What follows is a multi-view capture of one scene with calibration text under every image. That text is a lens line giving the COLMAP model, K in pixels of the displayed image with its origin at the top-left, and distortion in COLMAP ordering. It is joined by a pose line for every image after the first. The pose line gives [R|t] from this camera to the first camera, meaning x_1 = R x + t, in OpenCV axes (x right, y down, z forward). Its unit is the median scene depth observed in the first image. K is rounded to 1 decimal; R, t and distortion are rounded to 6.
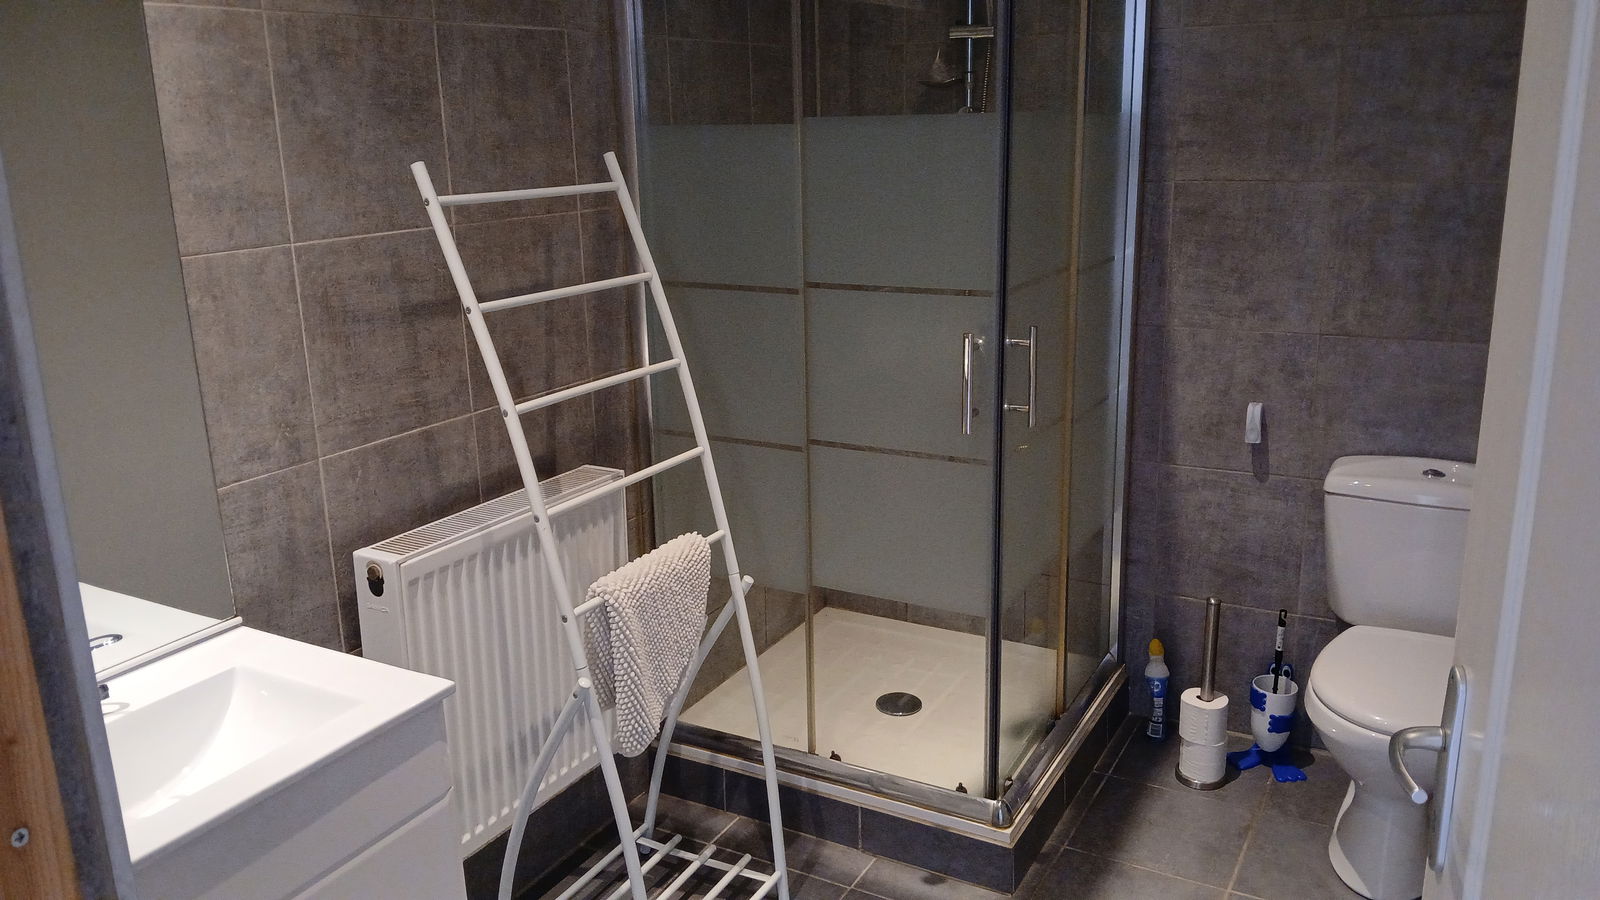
lens RADIAL K [[1237.1, 0, 795.5], [0, 1237.1, 470.1], [0, 0, 1]] dist [0.001548, -0.073922]
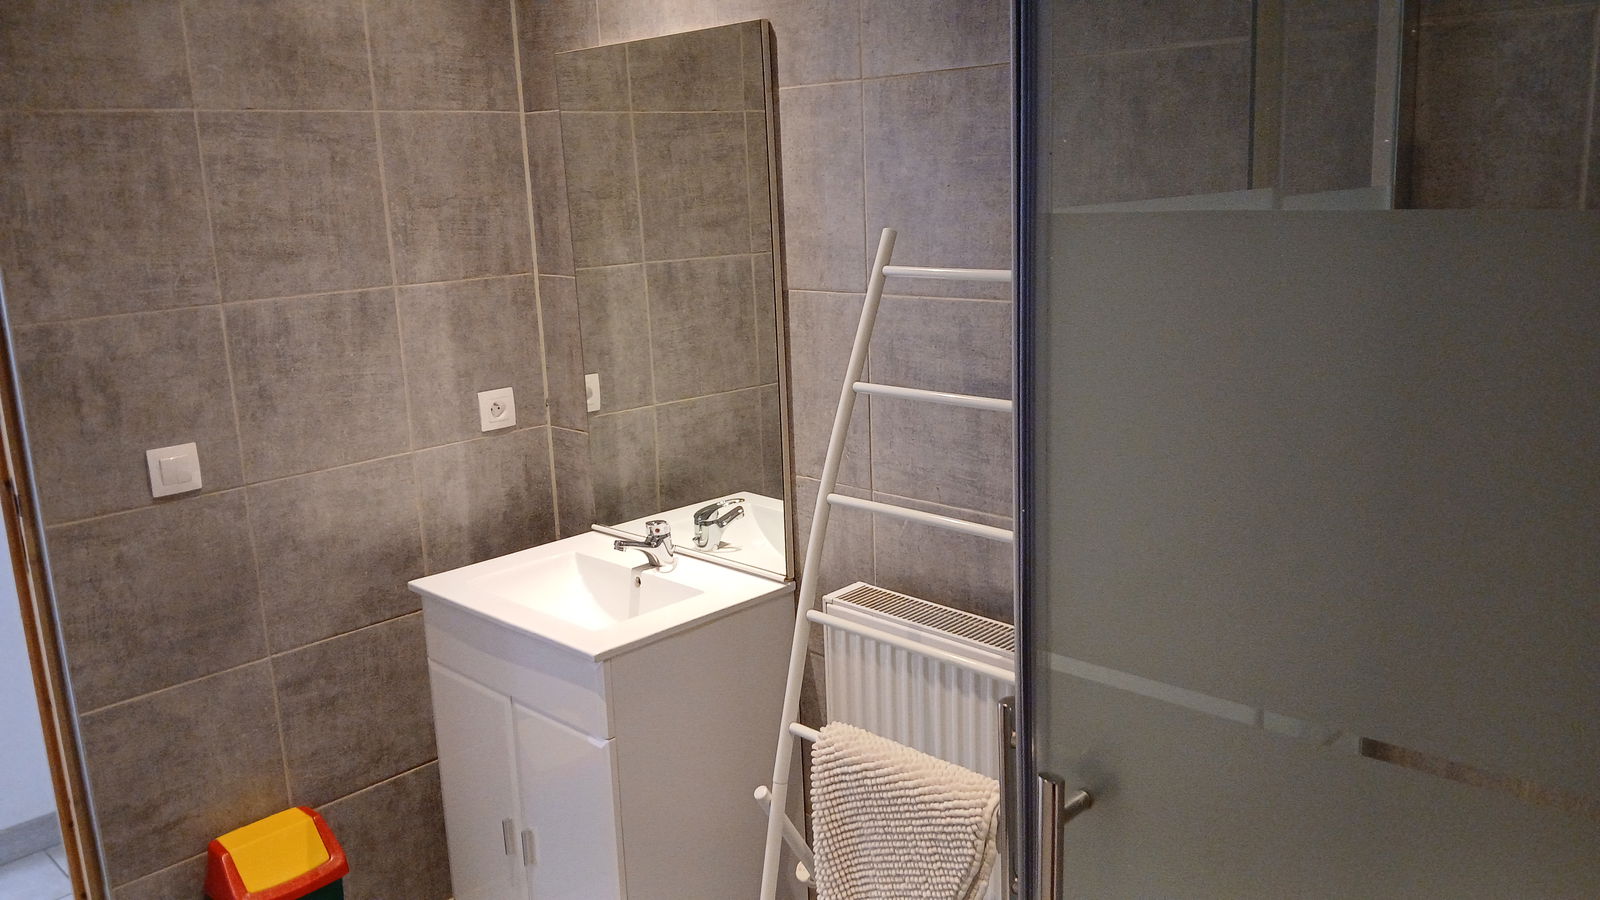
lens RADIAL K [[1237.1, 0, 795.5], [0, 1237.1, 470.1], [0, 0, 1]] dist [0.001548, -0.073922]
pose [[-0.264248, 0.272570, -0.925137, 0.637457], [-0.205835, 0.921194, 0.330201, -0.375214], [0.942234, 0.277681, -0.187320, 1.151542]]
